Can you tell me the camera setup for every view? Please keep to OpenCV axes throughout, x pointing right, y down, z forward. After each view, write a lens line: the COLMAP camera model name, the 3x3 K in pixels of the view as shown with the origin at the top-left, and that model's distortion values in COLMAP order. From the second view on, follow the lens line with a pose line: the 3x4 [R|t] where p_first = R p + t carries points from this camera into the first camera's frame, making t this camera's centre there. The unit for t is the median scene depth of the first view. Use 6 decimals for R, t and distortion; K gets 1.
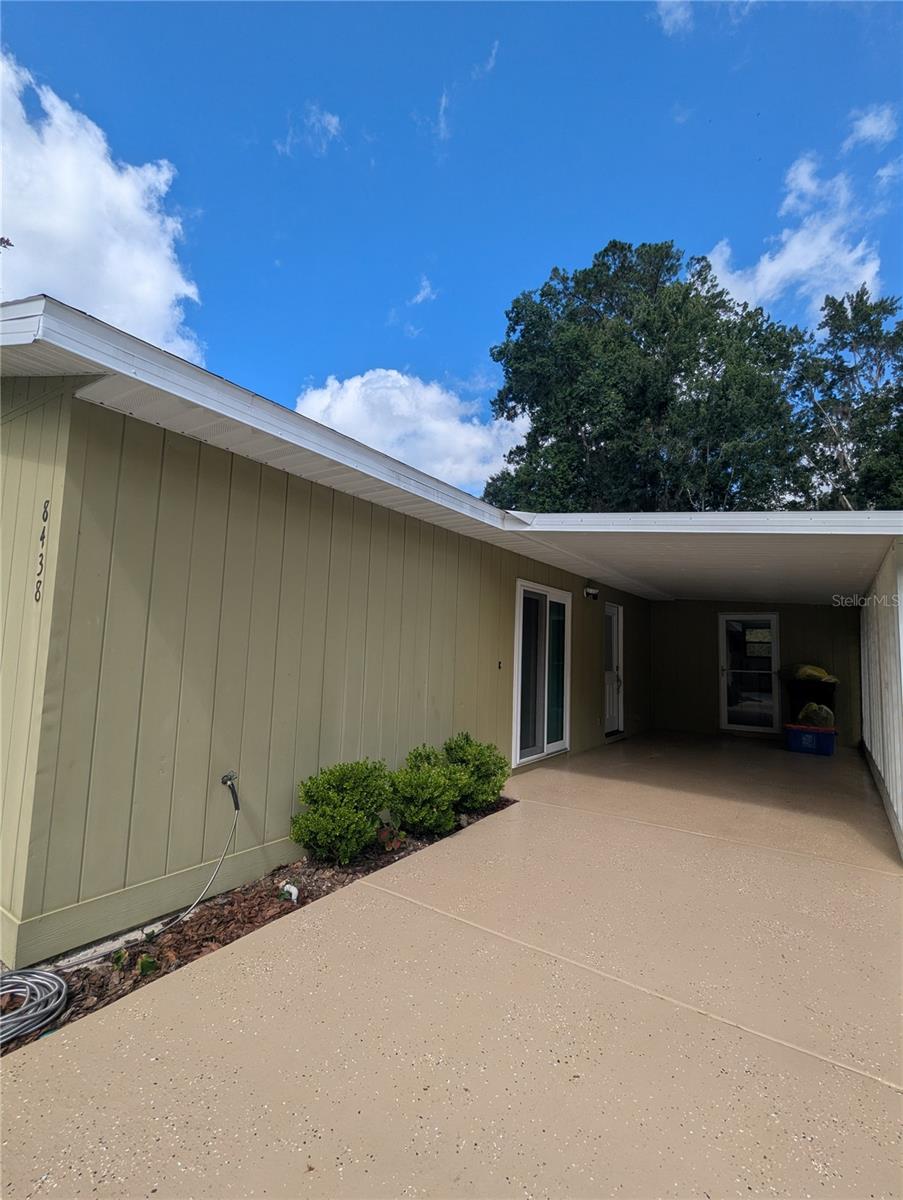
lens RADIAL K [[579.4, 0, 457.0], [0, 579.4, 590.0], [0, 0, 1]] dist [0.016007, 0.000139]
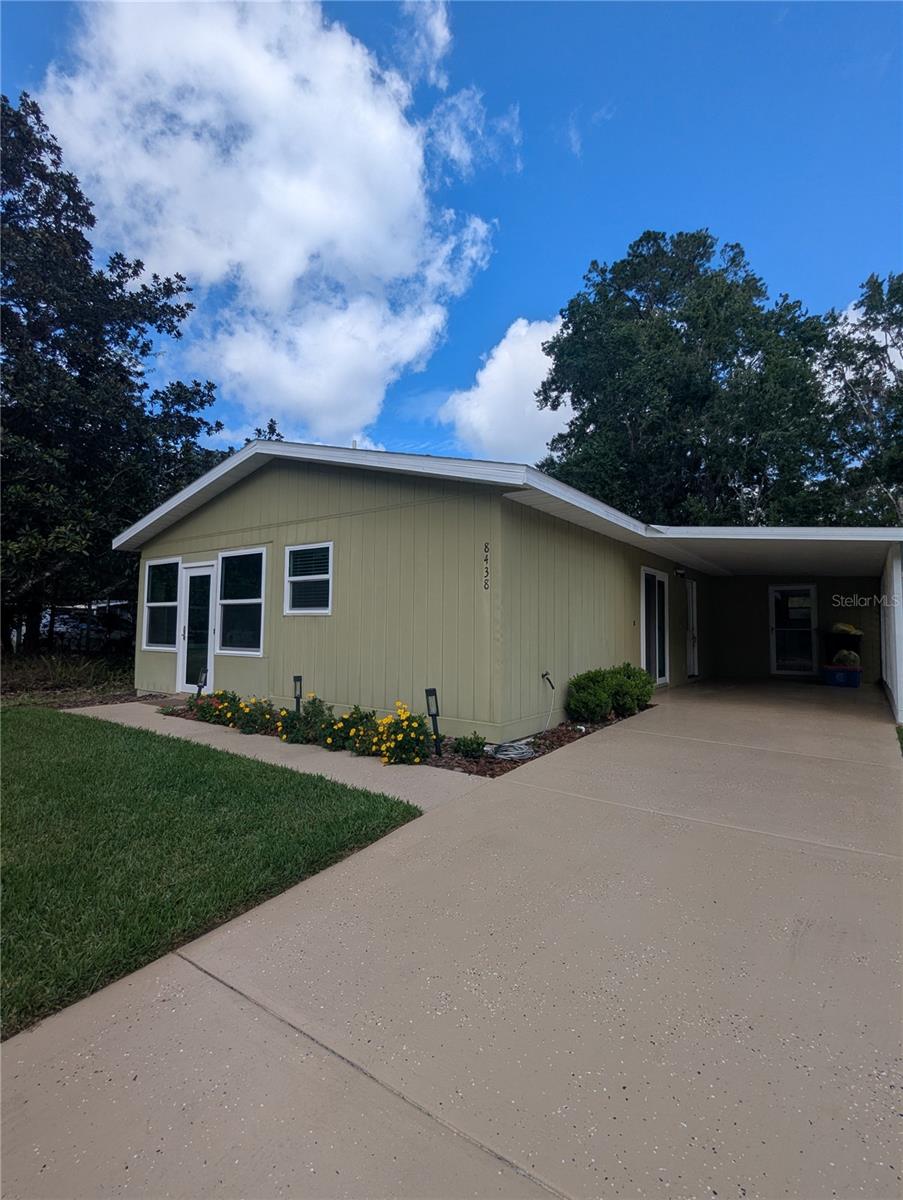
lens RADIAL K [[570.8, 0, 451.1], [0, 570.8, 597.9], [0, 0, 1]] dist [-0.000128, 0.000327]
pose [[0.998228, -0.024182, -0.054369, -0.061640], [0.026931, 0.998366, 0.050404, -0.004950], [0.053061, -0.051779, 0.997248, -0.099140]]
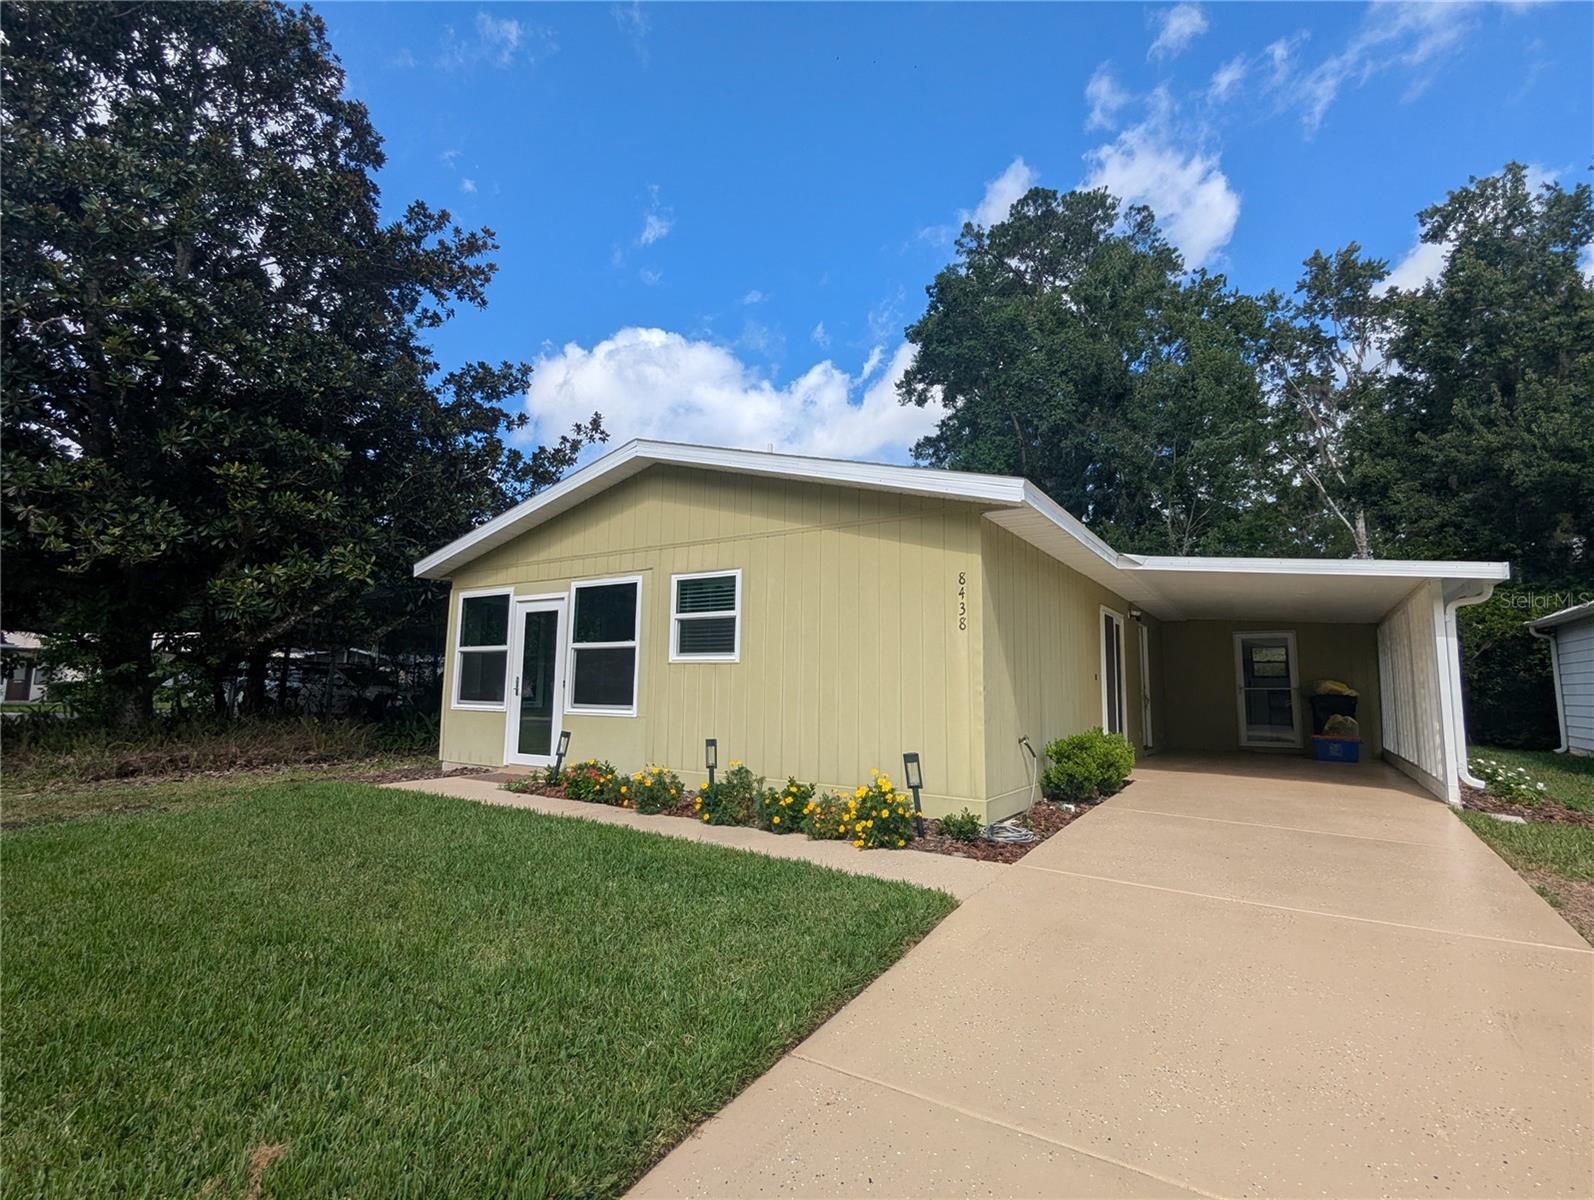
lens RADIAL K [[758.2, 0, 791.4], [0, 758.2, 603.8], [0, 0, 1]] dist [-0.000128, 0.000327]
pose [[0.999751, -0.016872, -0.014607, -0.101267], [0.016758, 0.999828, -0.007907, -0.004108], [0.014738, 0.007660, 0.999862, -0.111577]]
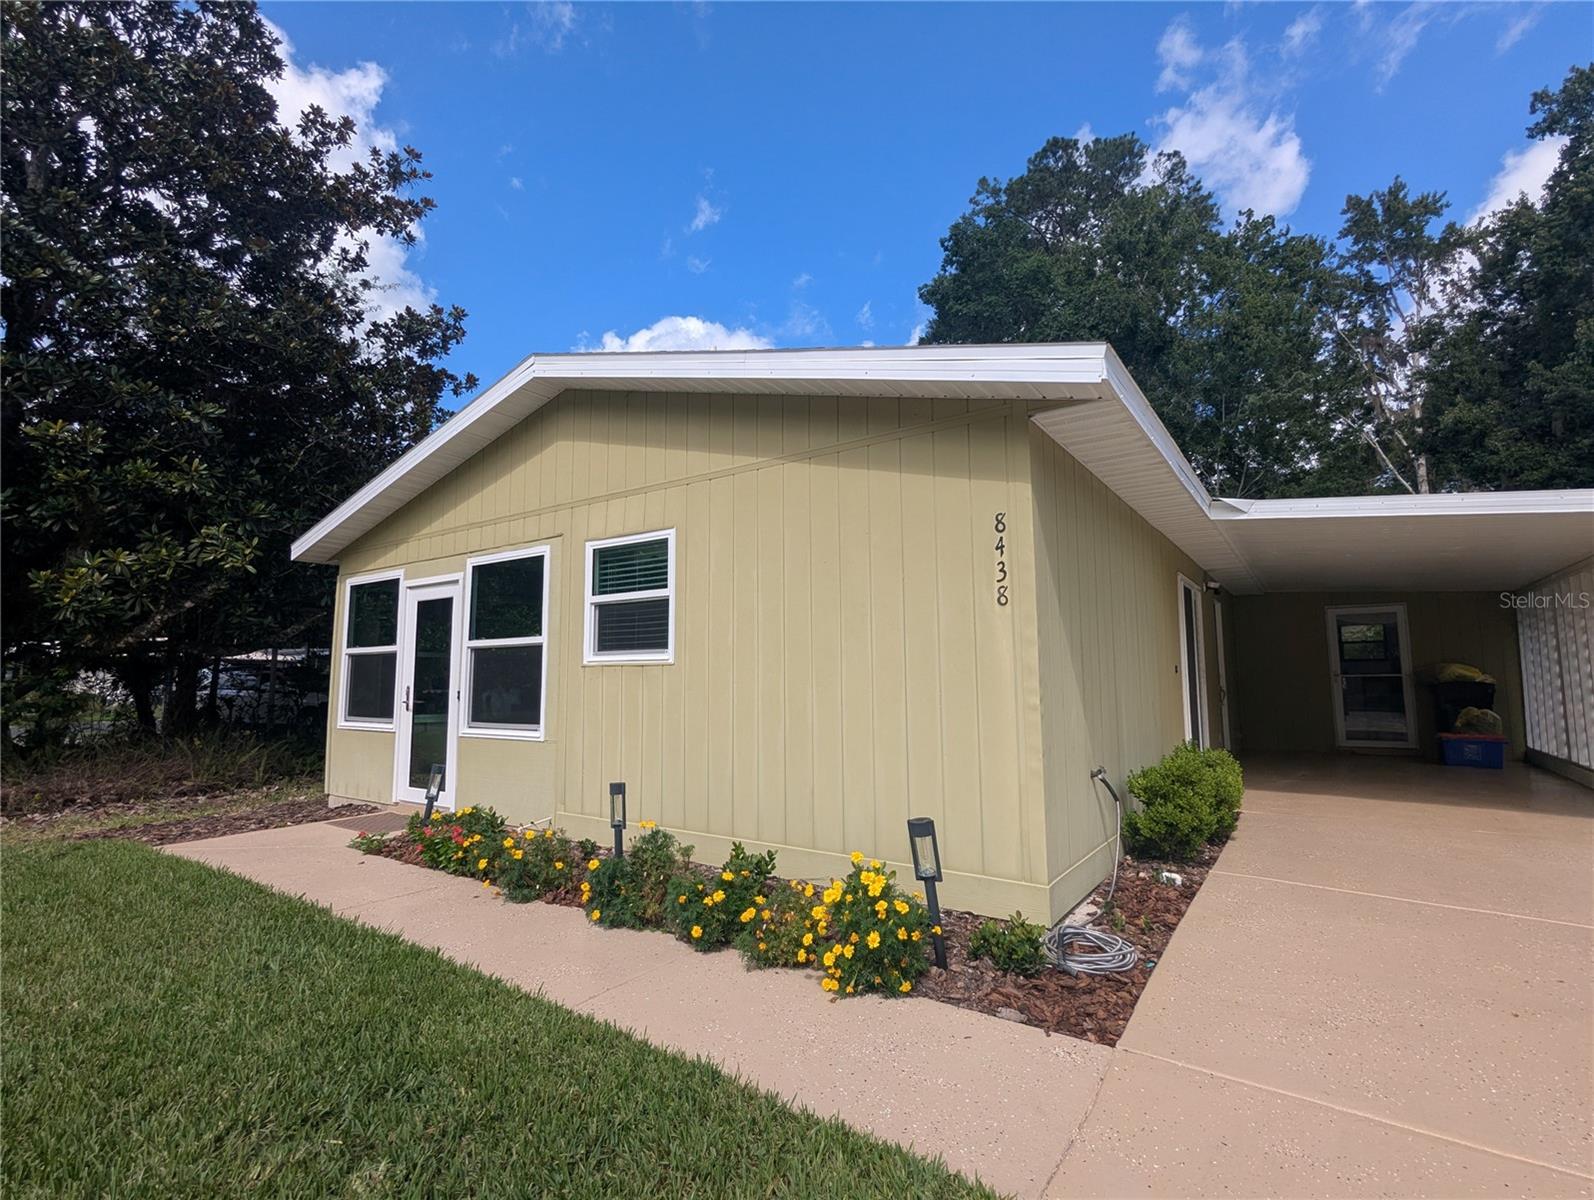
lens RADIAL K [[760.7, 0, 791.0], [0, 760.7, 602.9], [0, 0, 1]] dist [0.000286, -0.000100]
pose [[0.998180, -0.041758, -0.043503, -0.088556], [0.041955, 0.999113, 0.003641, -0.000531], [0.043312, -0.005459, 0.999047, -0.038635]]
